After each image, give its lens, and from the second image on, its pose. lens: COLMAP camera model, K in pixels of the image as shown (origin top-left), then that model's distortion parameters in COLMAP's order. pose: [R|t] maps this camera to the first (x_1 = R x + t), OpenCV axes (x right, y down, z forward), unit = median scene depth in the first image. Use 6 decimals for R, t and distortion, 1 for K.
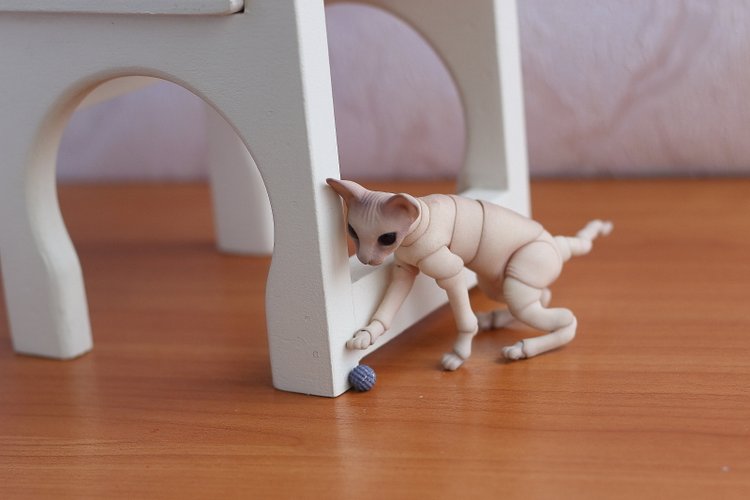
lens RADIAL K [[1694.2, 0, 375.0], [0, 1694.2, 250.0], [0, 0, 1]] dist [-0.034558, -0.258509]
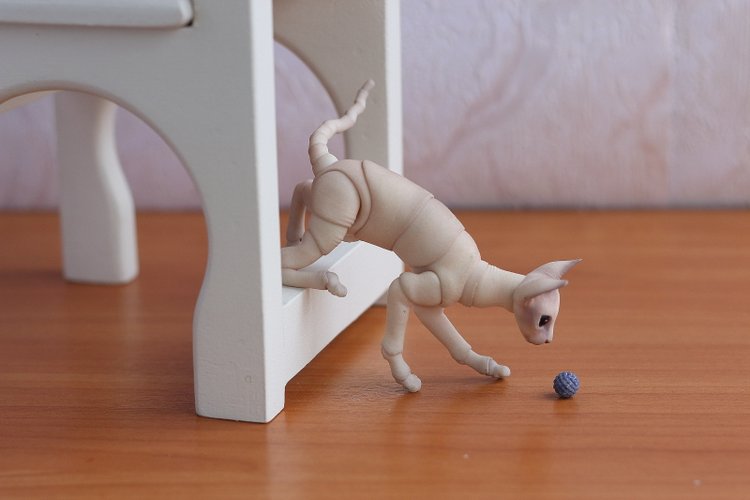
lens RADIAL K [[1694.2, 0, 375.0], [0, 1694.2, 250.0], [0, 0, 1]] dist [-0.034558, -0.258509]
pose [[0.980364, 0.004564, 0.197141, -0.153510], [0.000705, 0.999645, -0.026647, 0.013273], [-0.197193, 0.026263, 0.980013, 0.027919]]
